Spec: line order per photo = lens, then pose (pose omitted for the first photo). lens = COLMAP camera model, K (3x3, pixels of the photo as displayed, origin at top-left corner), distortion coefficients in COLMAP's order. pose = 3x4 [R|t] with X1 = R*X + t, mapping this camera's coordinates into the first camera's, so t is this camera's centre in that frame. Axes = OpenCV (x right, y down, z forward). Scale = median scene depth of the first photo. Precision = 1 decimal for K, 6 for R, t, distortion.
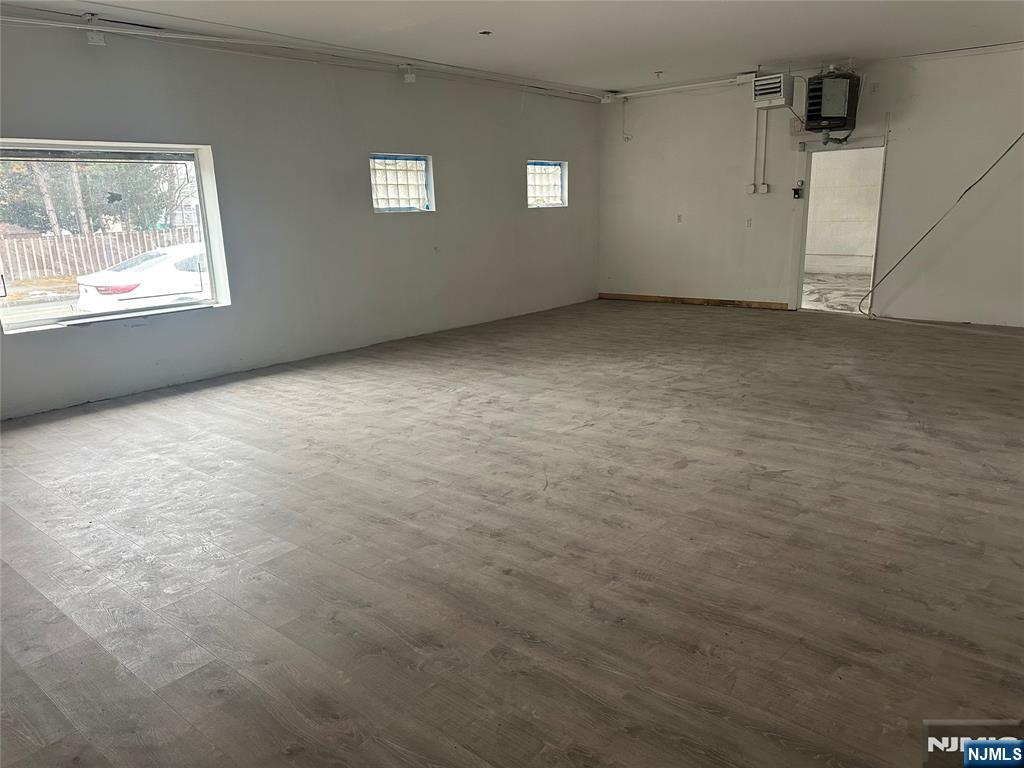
lens RADIAL K [[713.4, 0, 514.2], [0, 713.4, 385.1], [0, 0, 1]] dist [0.110780, -0.169491]
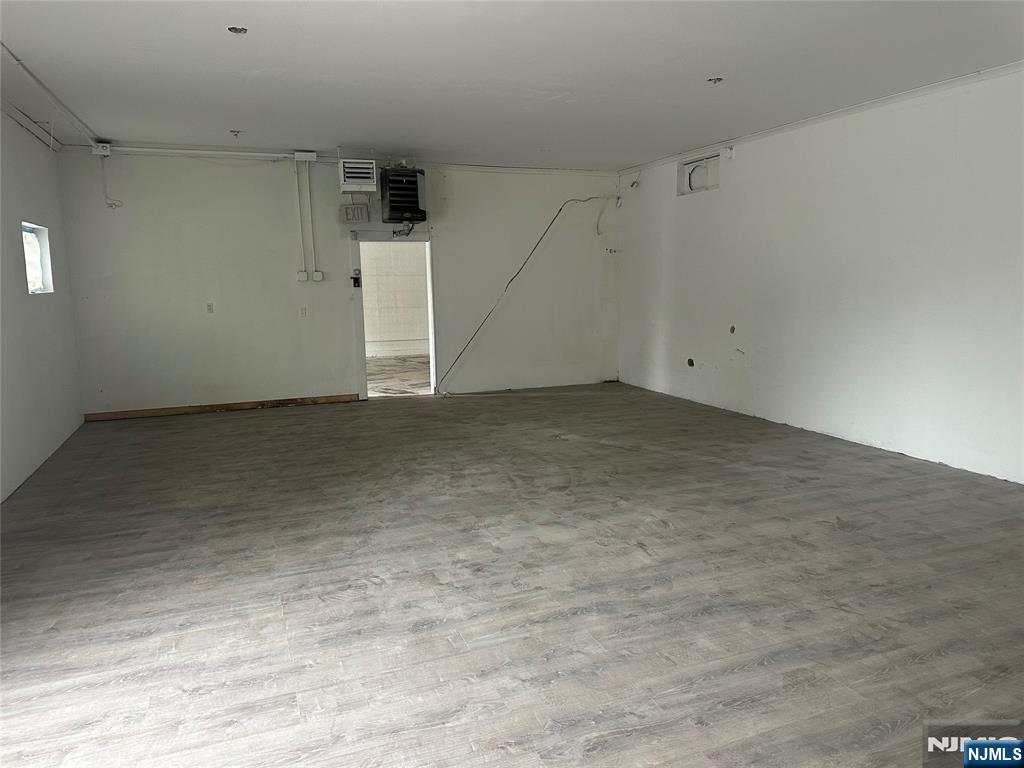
lens RADIAL K [[713.4, 0, 514.2], [0, 713.4, 385.1], [0, 0, 1]] dist [0.110780, -0.169491]
pose [[0.479368, -0.111526, 0.870499, -0.610726], [0.217370, 0.976075, 0.005350, -0.147357], [-0.850269, 0.186656, 0.492141, 0.622965]]
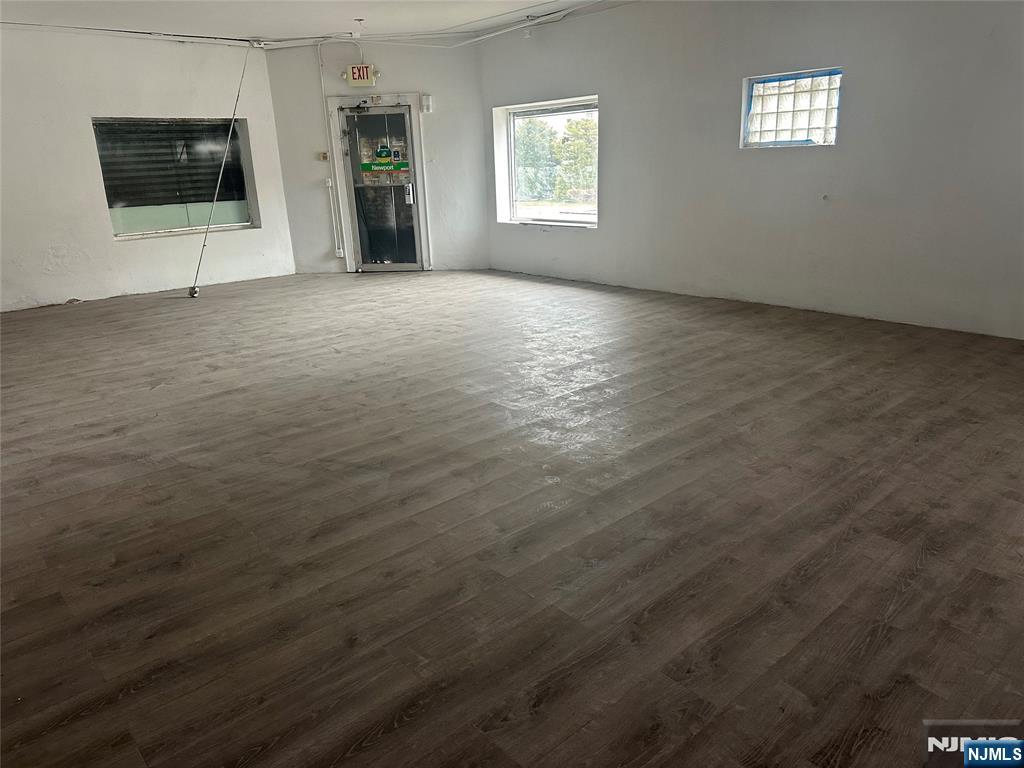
lens RADIAL K [[710.8, 0, 512.0], [0, 710.8, 384.0], [0, 0, 1]] dist [0.097288, -0.158111]
pose [[-0.149473, 0.327707, -0.932880, 1.066372], [-0.203744, 0.913024, 0.353377, -0.334371], [0.967546, 0.242889, -0.069704, 1.251360]]
